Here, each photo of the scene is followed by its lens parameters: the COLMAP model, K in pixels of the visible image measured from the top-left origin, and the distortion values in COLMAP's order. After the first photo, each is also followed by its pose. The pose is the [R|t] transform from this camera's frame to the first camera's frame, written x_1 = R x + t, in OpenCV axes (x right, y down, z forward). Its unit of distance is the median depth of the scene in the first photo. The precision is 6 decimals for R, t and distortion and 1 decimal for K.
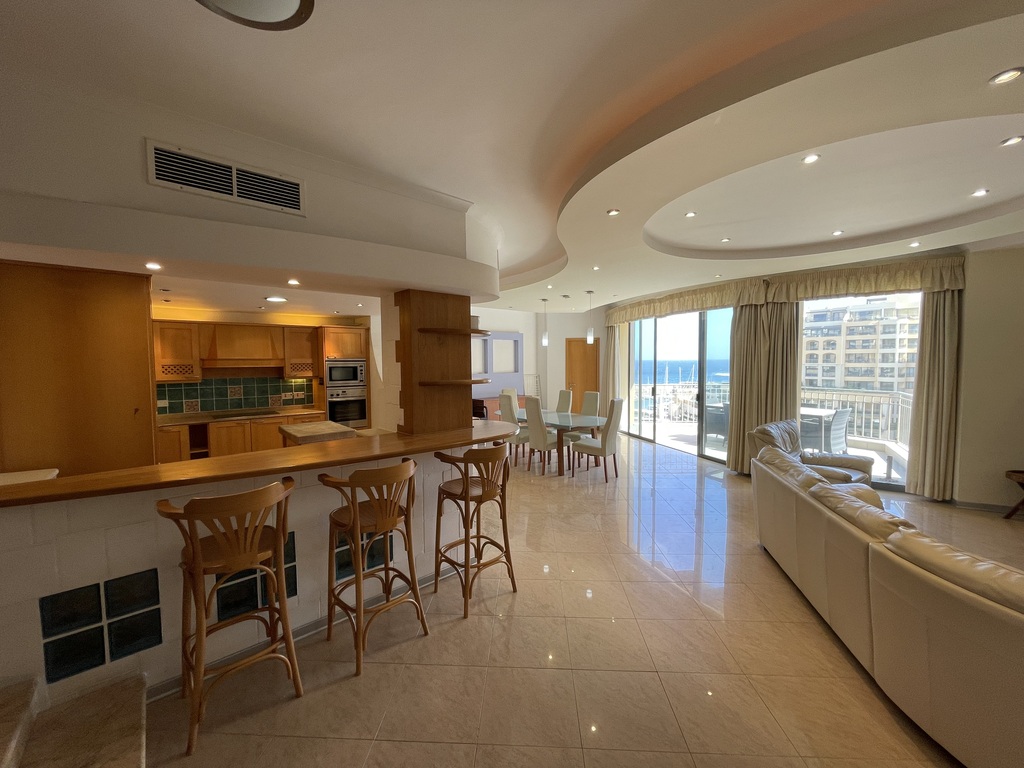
lens RADIAL K [[405.4, 0, 512.0], [0, 405.4, 384.0], [0, 0, 1]] dist [0.000910, -0.003797]
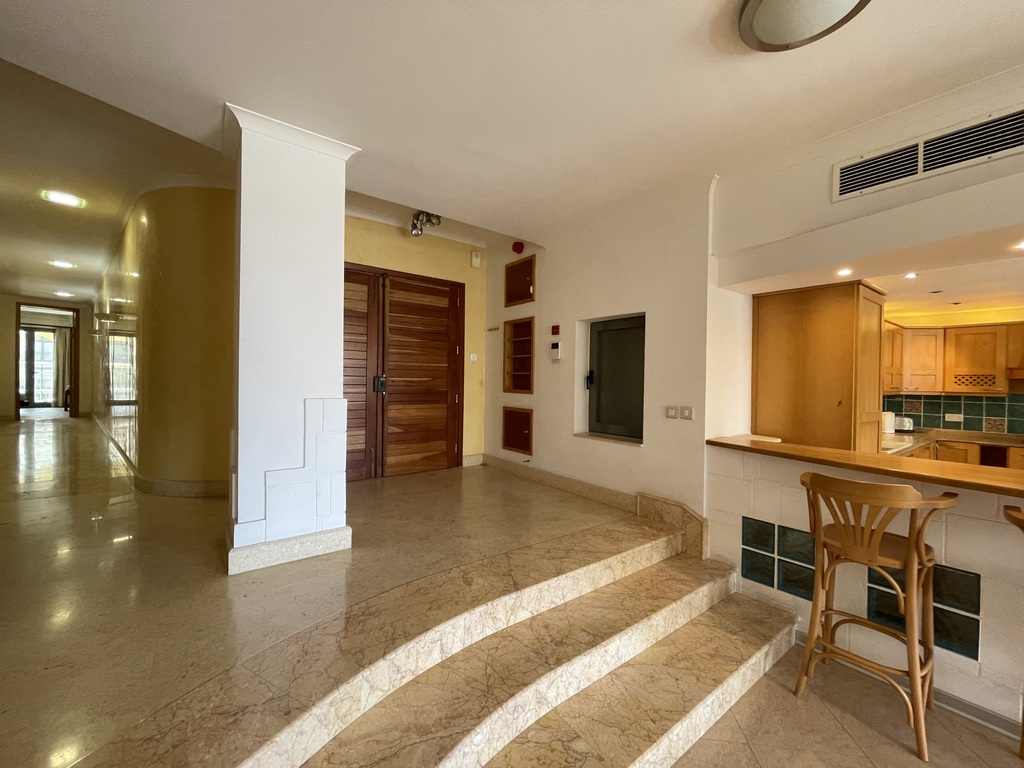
lens RADIAL K [[405.4, 0, 512.0], [0, 405.4, 384.0], [0, 0, 1]] dist [0.000910, -0.003797]
pose [[-0.062563, 0.019658, -0.997847, 0.316547], [-0.067737, 0.997417, 0.023897, 0.057664], [0.995740, 0.069087, -0.061069, 0.178071]]
